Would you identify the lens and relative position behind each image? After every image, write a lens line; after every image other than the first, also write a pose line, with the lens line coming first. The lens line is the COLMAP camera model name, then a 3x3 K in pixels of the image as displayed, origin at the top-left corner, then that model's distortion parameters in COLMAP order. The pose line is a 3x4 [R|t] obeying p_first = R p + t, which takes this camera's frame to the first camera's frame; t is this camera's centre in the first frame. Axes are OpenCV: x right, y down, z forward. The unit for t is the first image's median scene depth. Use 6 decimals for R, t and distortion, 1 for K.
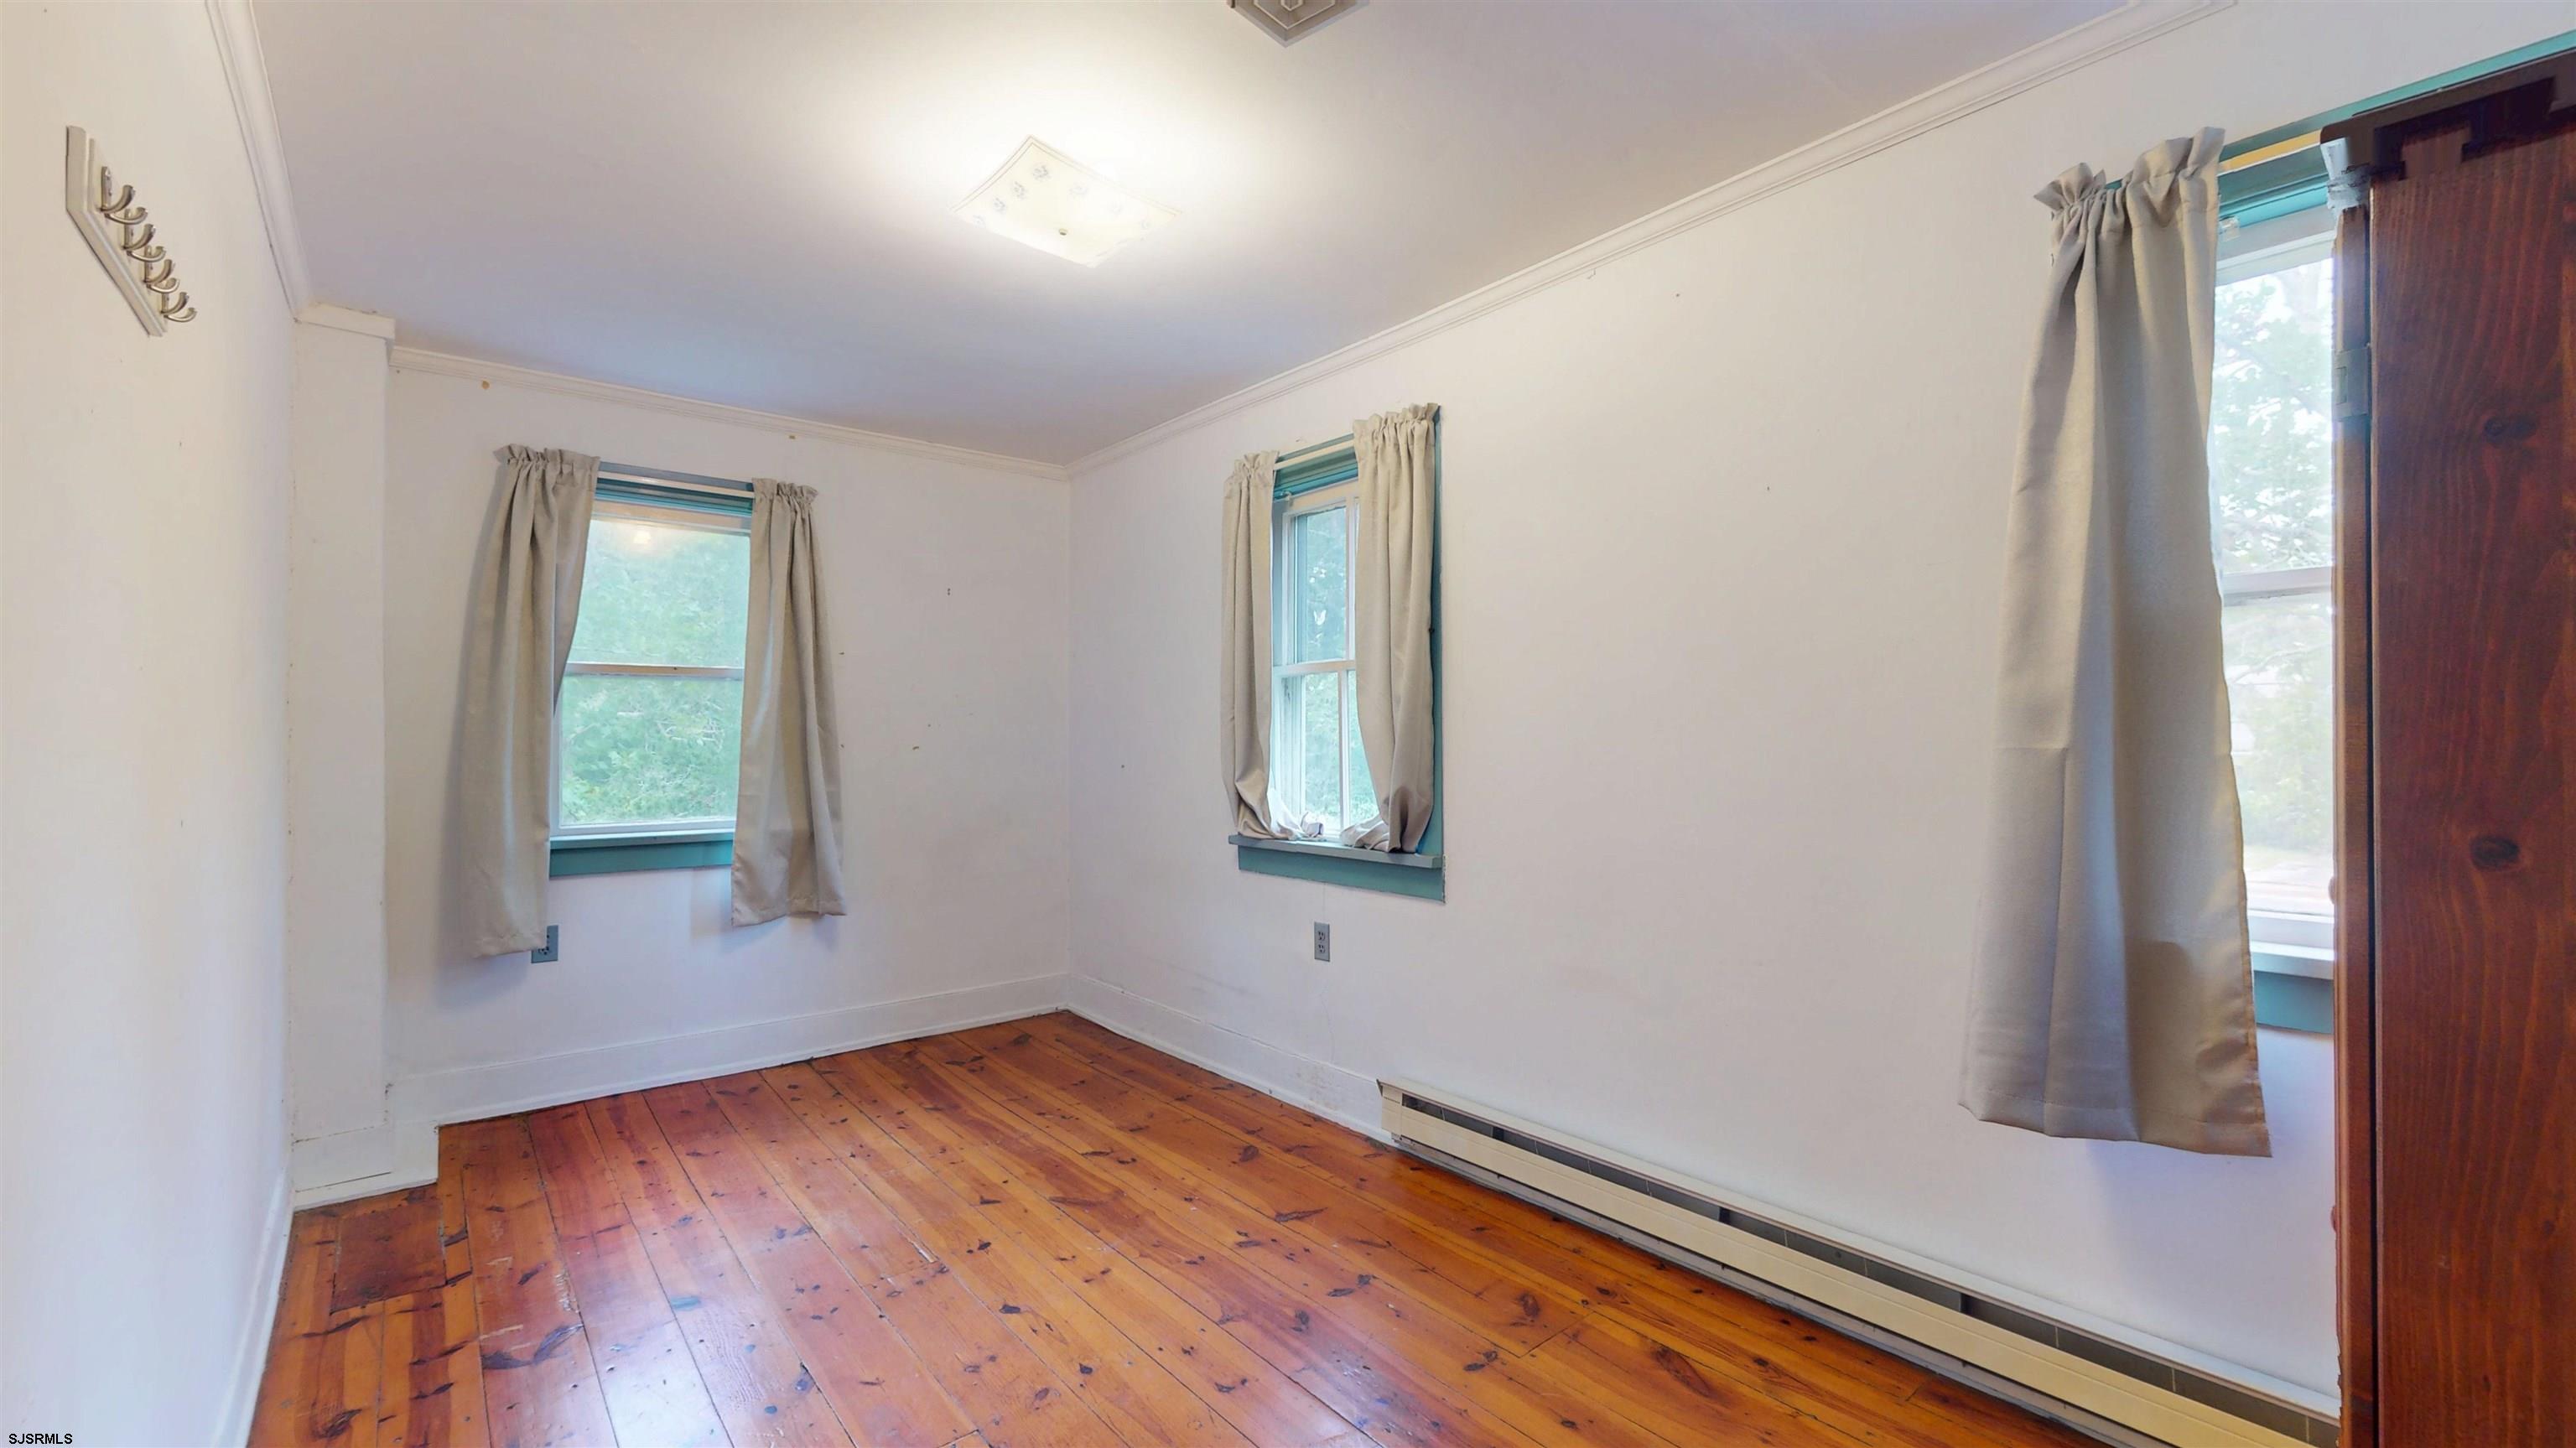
lens RADIAL K [[1056.0, 0, 1288.0], [0, 1056.0, 724.0], [0, 0, 1]] dist [0.000402, -0.000111]
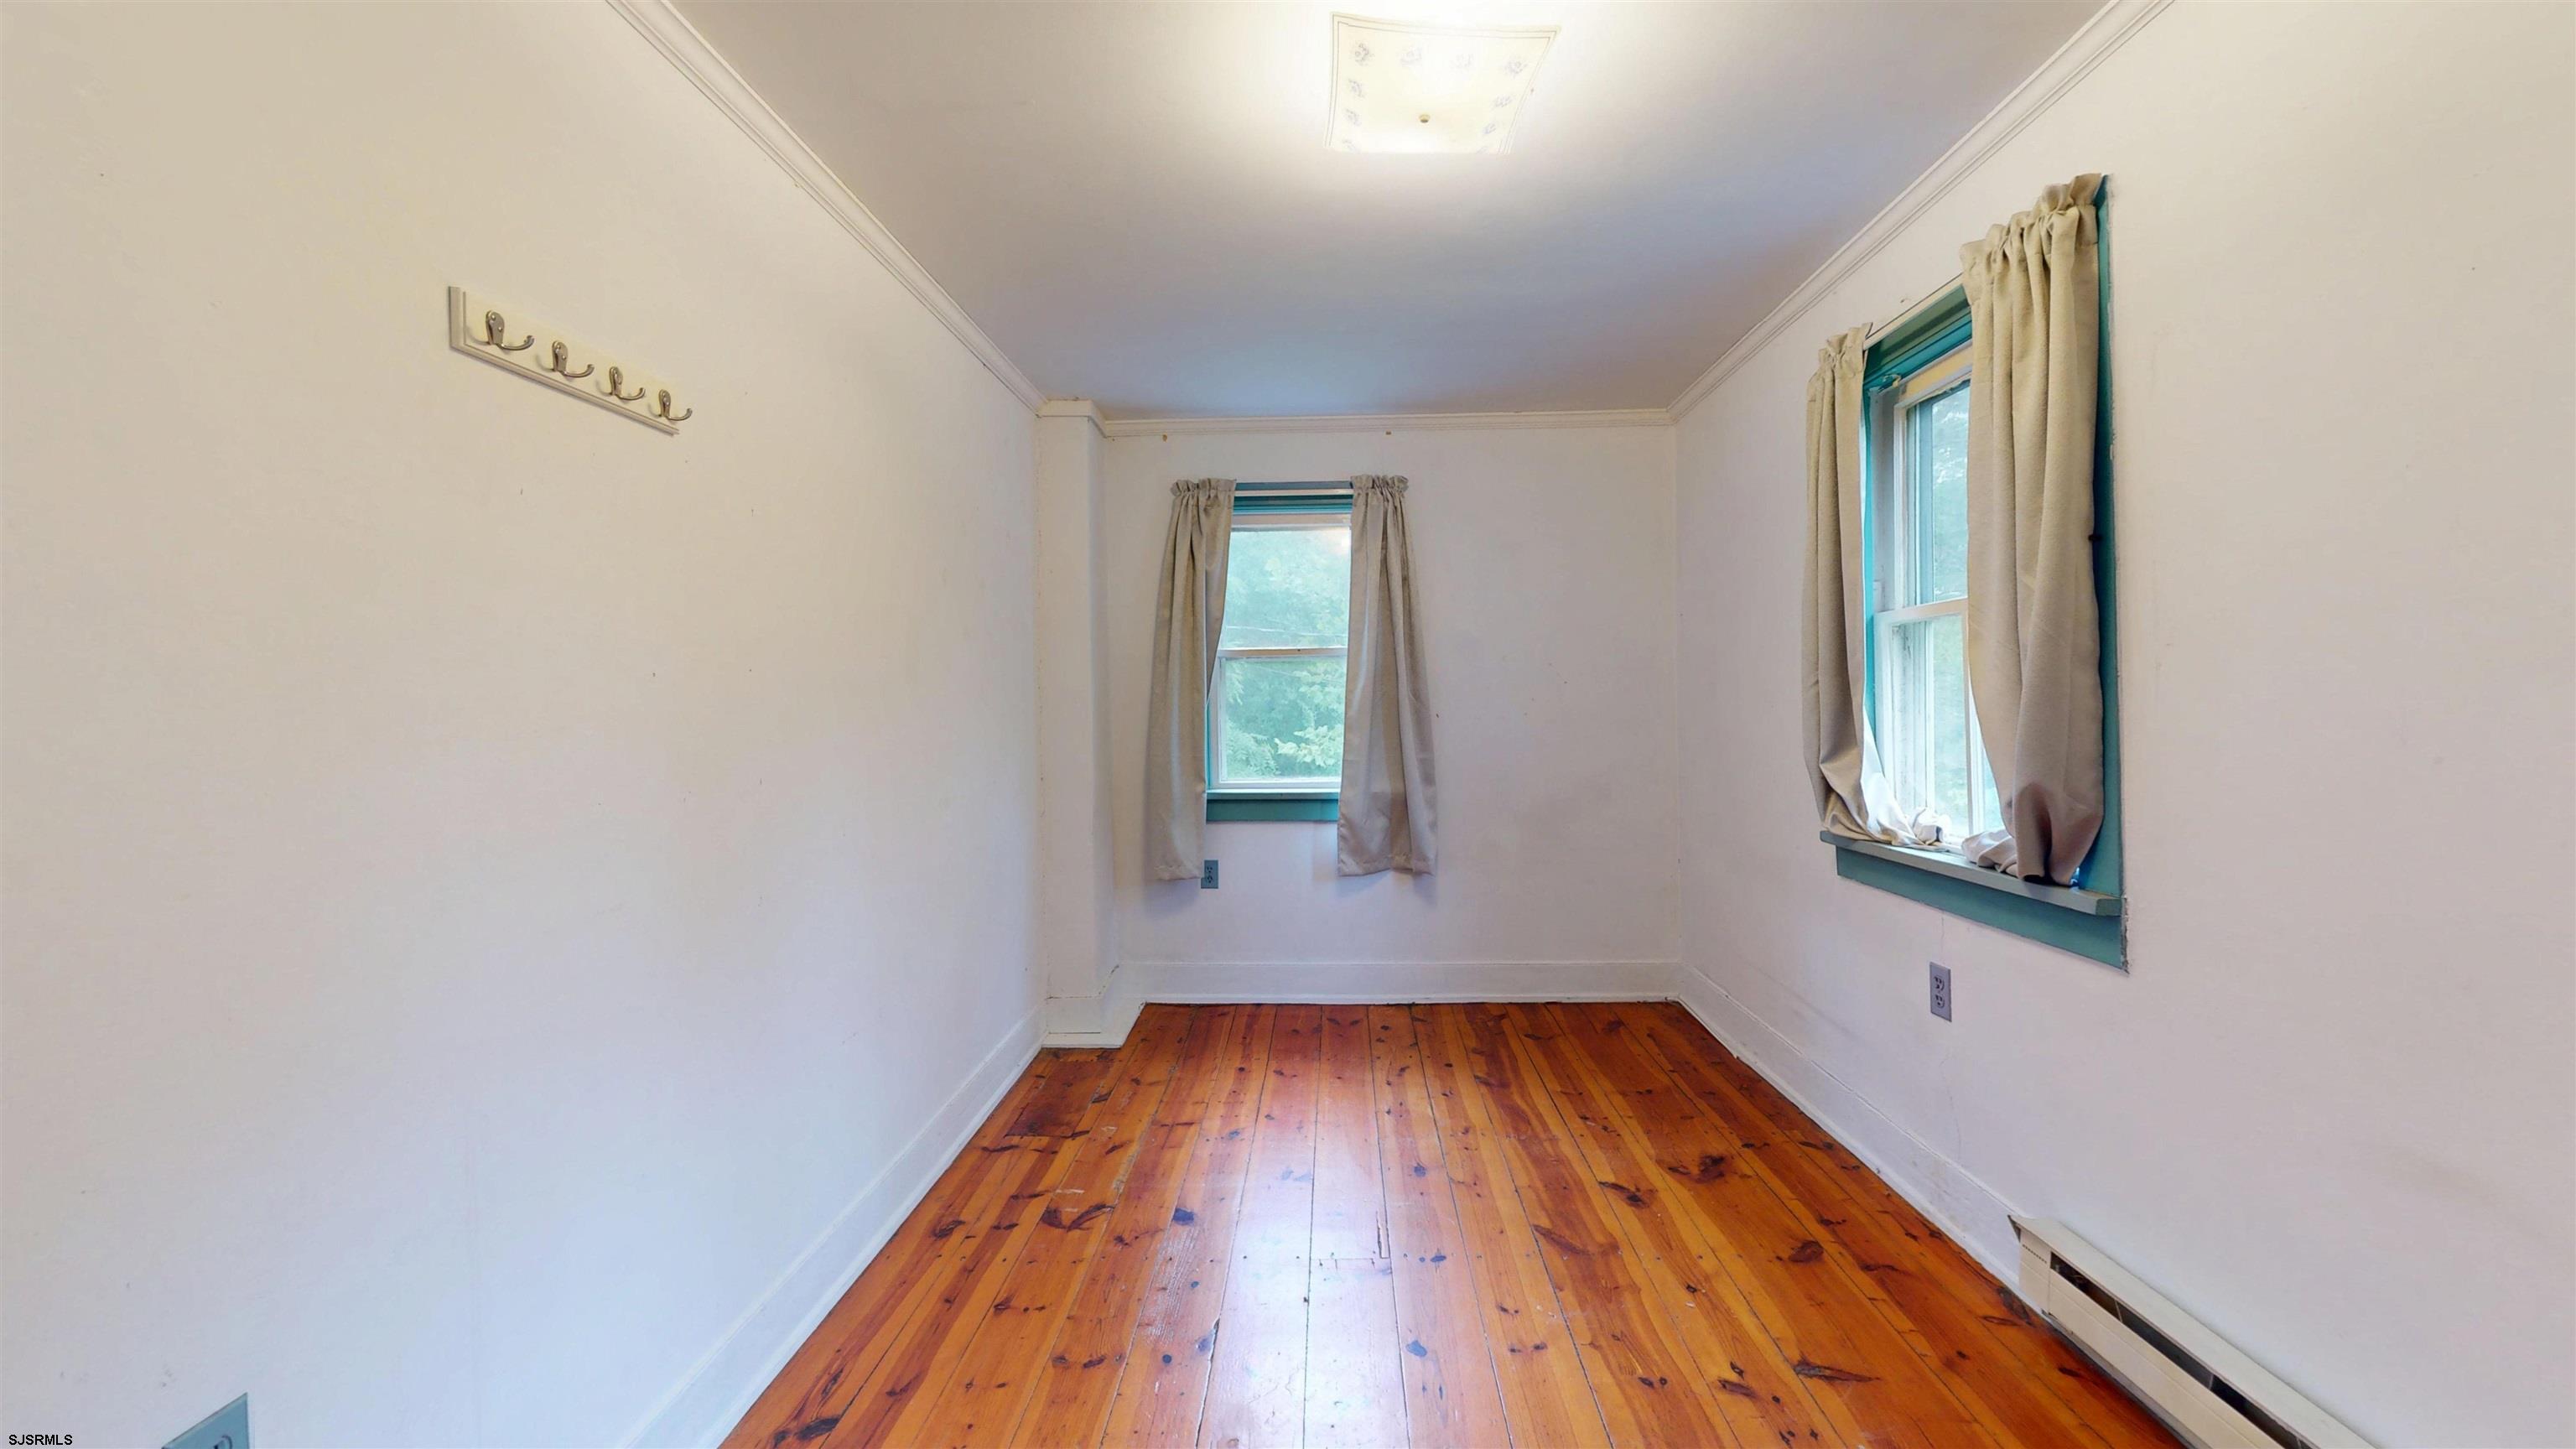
lens RADIAL K [[959.6, 0, 1302.0], [0, 959.6, 704.4], [0, 0, 1]] dist [0.012071, -0.012162]
pose [[0.747864, -0.006985, -0.663816, 0.151310], [0.019148, 0.999756, 0.011052, -0.004710], [0.663576, -0.020976, 0.747815, 0.237339]]
